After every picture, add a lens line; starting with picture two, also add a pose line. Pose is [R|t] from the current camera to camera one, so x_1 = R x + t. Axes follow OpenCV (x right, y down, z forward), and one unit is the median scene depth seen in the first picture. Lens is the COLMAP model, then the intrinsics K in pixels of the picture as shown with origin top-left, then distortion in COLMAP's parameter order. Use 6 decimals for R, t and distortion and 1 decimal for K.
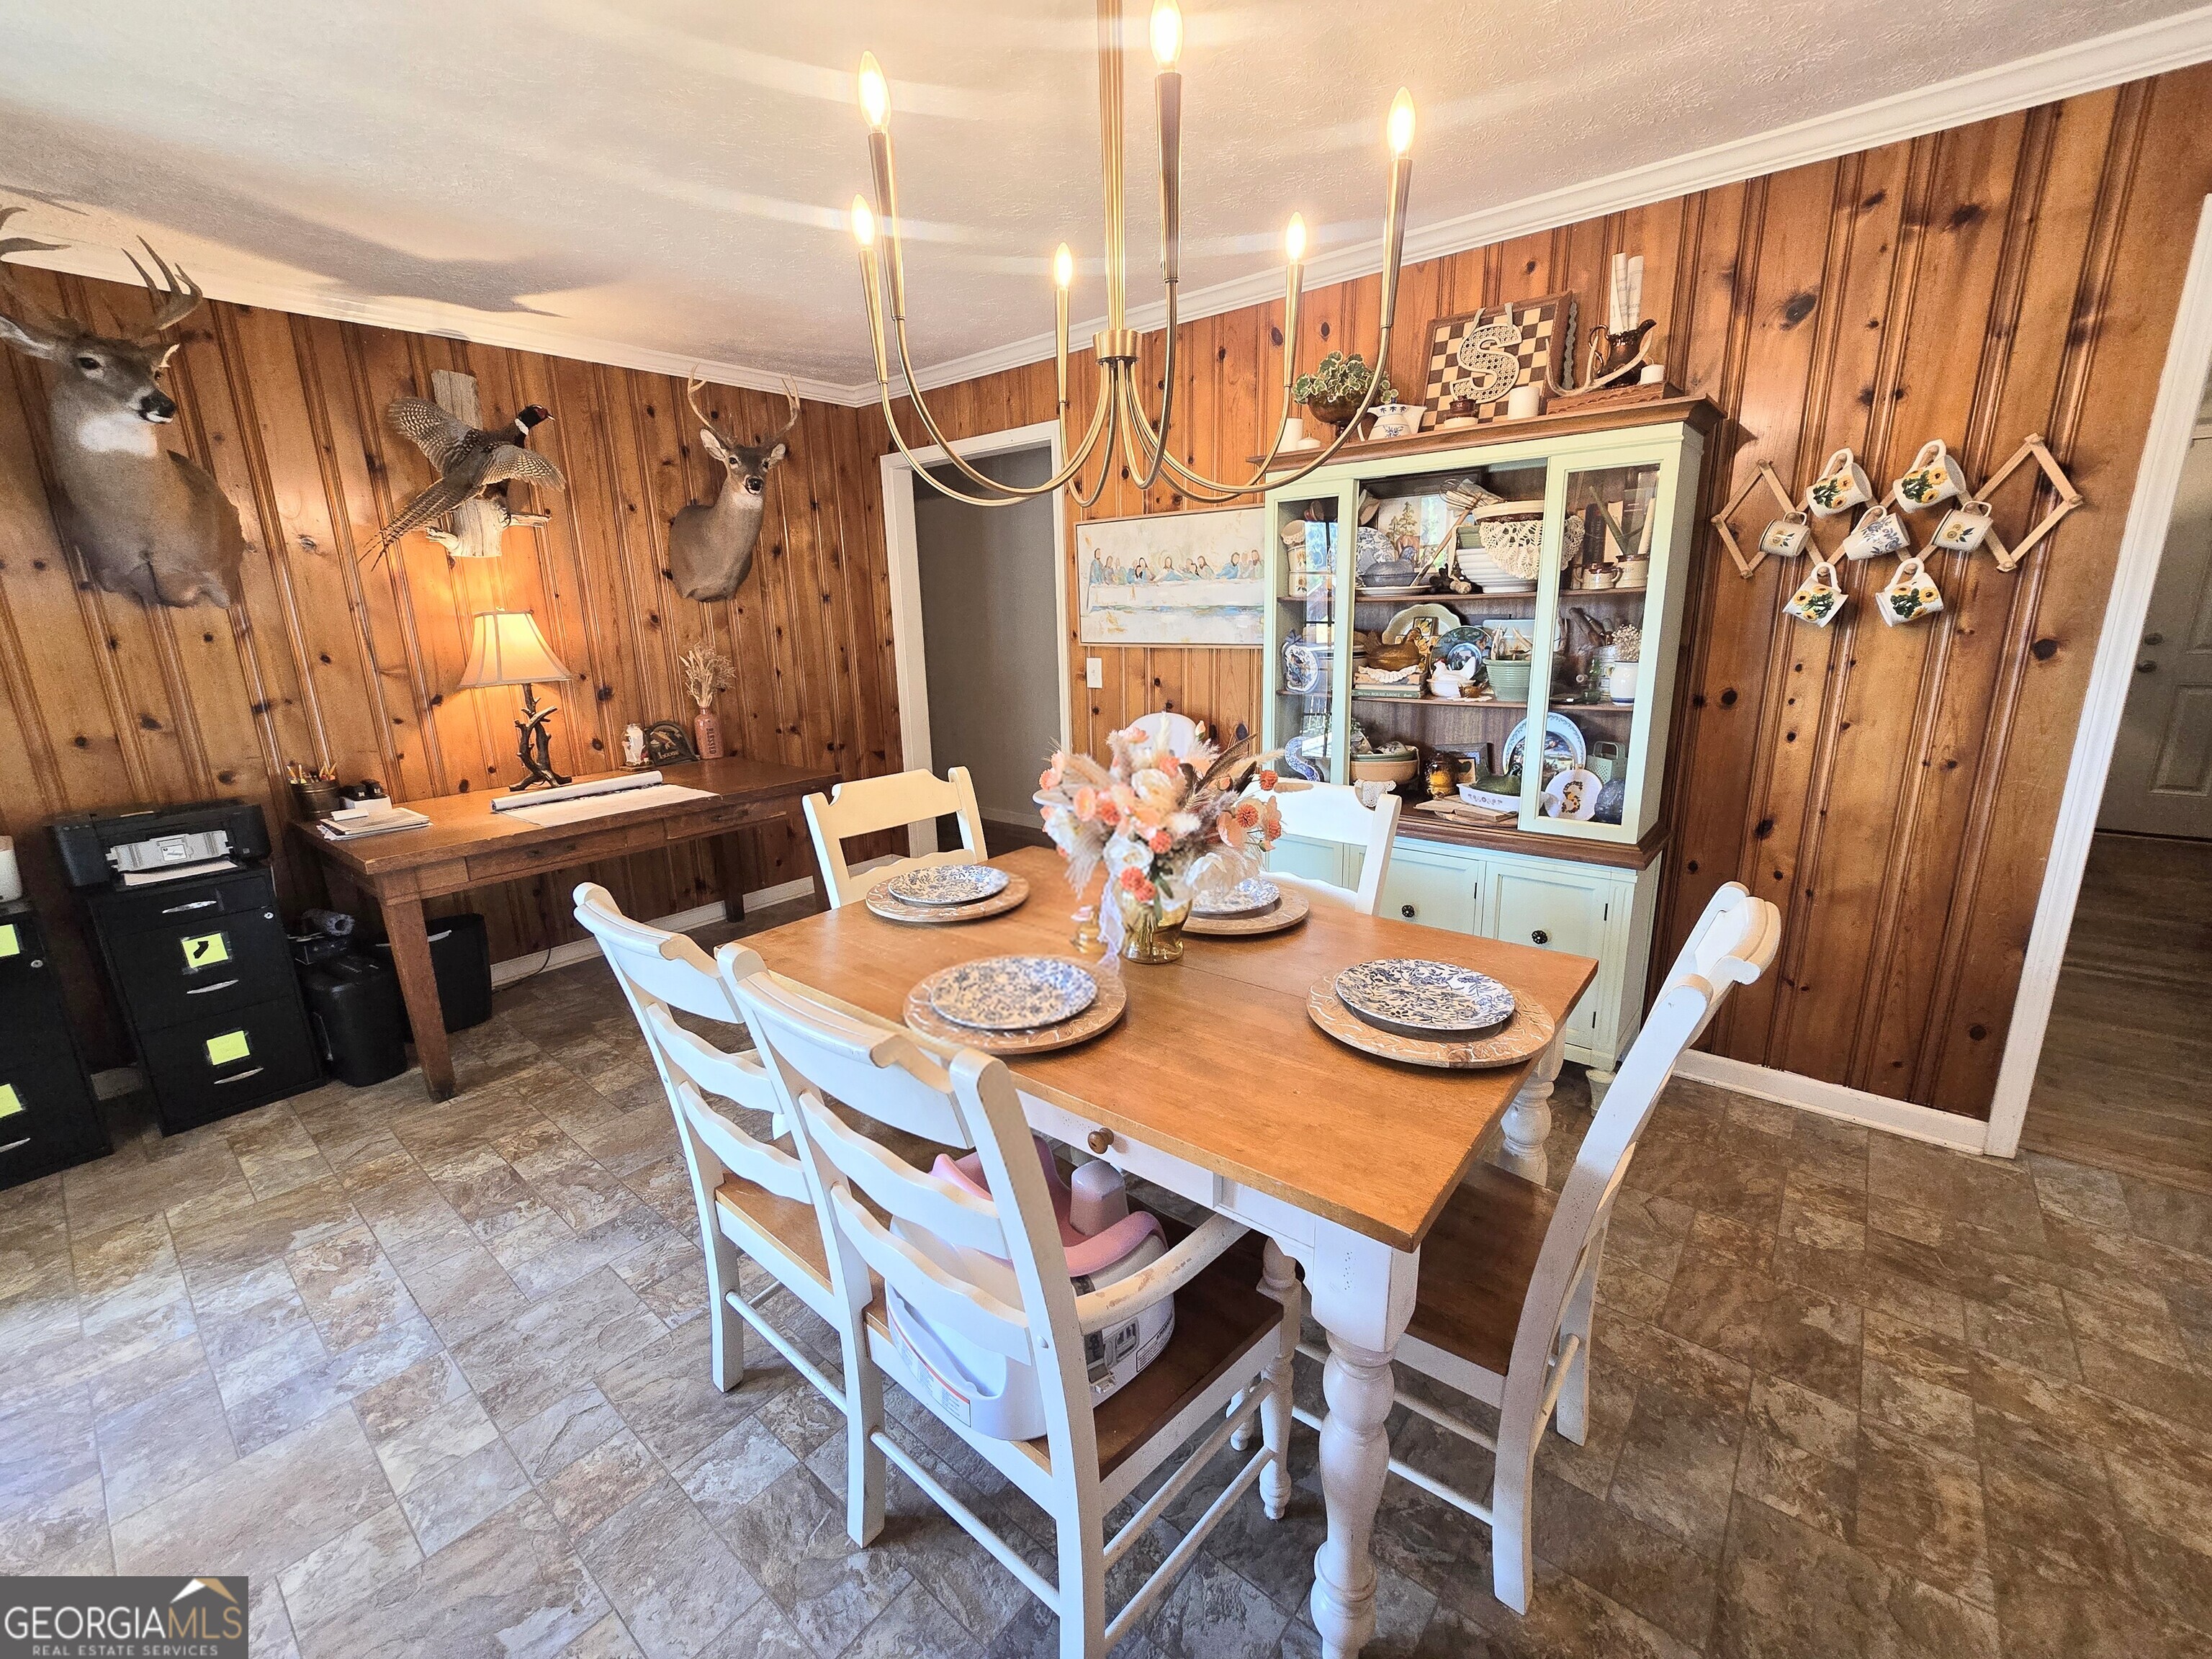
lens RADIAL K [[905.9, 0, 1106.0], [0, 905.9, 829.5], [0, 0, 1]] dist [-0.002412, -0.000067]
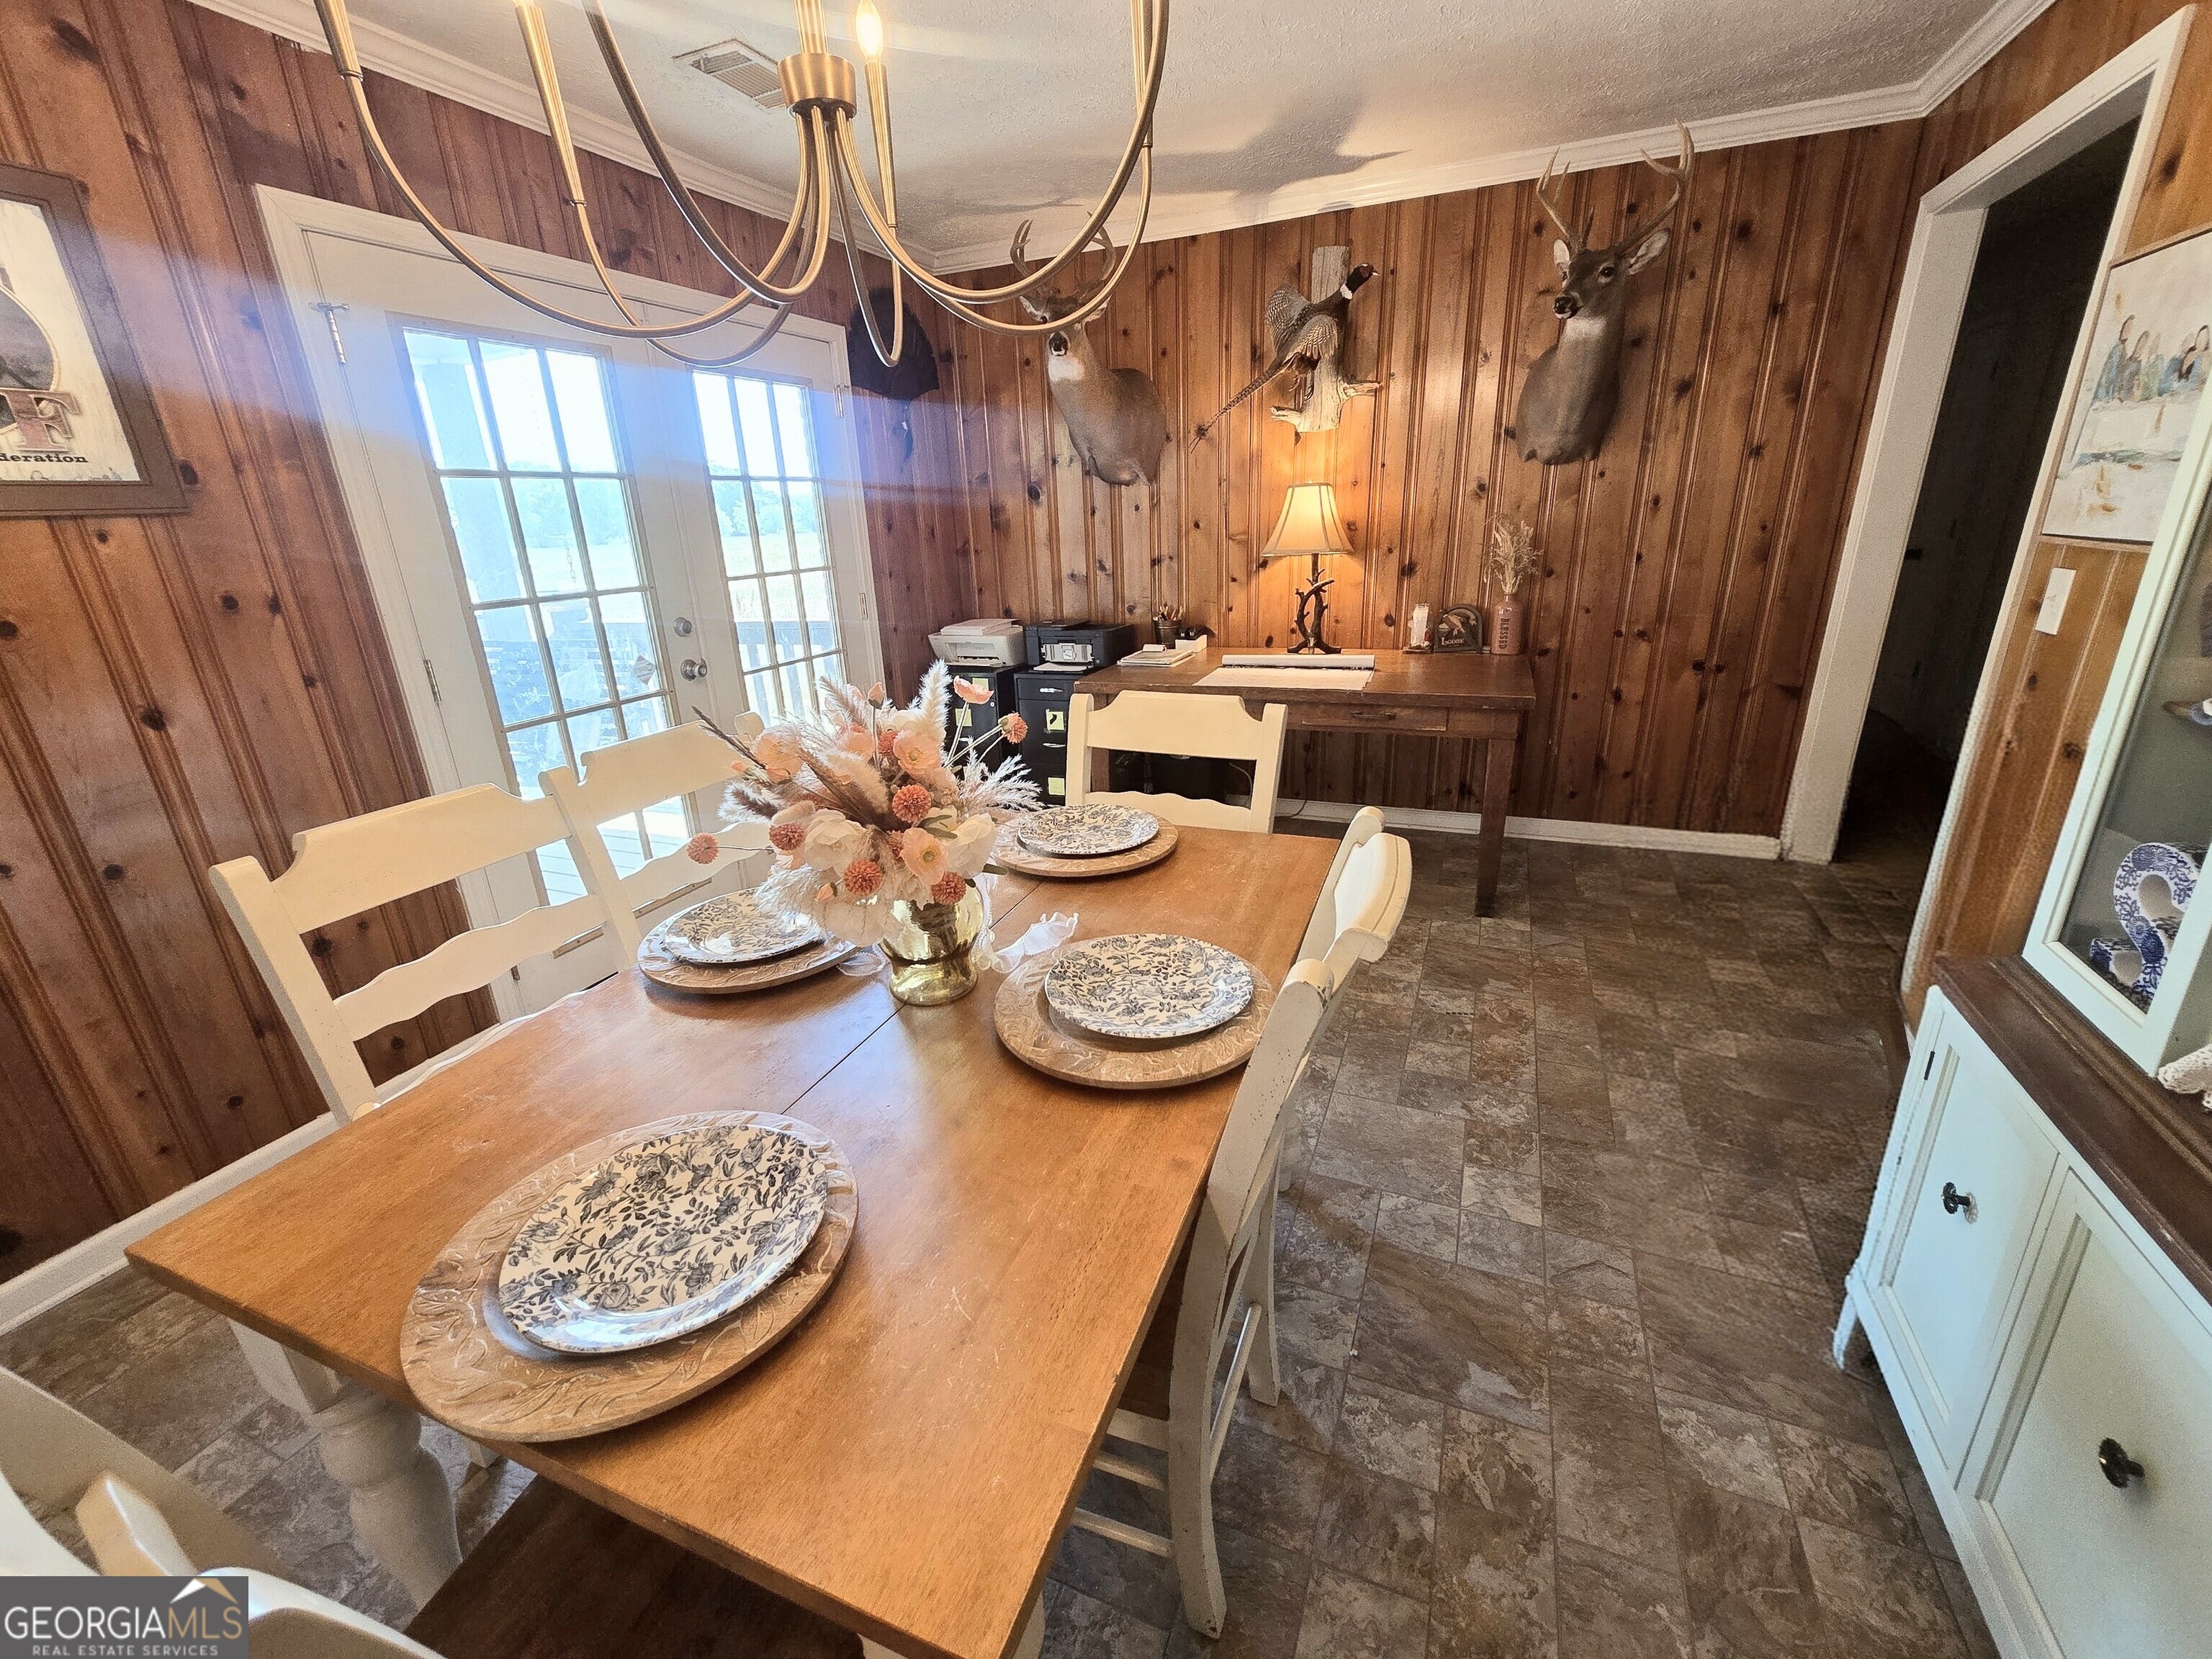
lens RADIAL K [[915.7, 0, 1106.0], [0, 915.7, 829.5], [0, 0, 1]] dist [-0.000461, -0.000502]
pose [[0.283078, 0.329581, -0.900690, 0.356995], [-0.197625, 0.938994, 0.281486, -0.108731], [0.938516, 0.098316, 0.330942, 0.434082]]
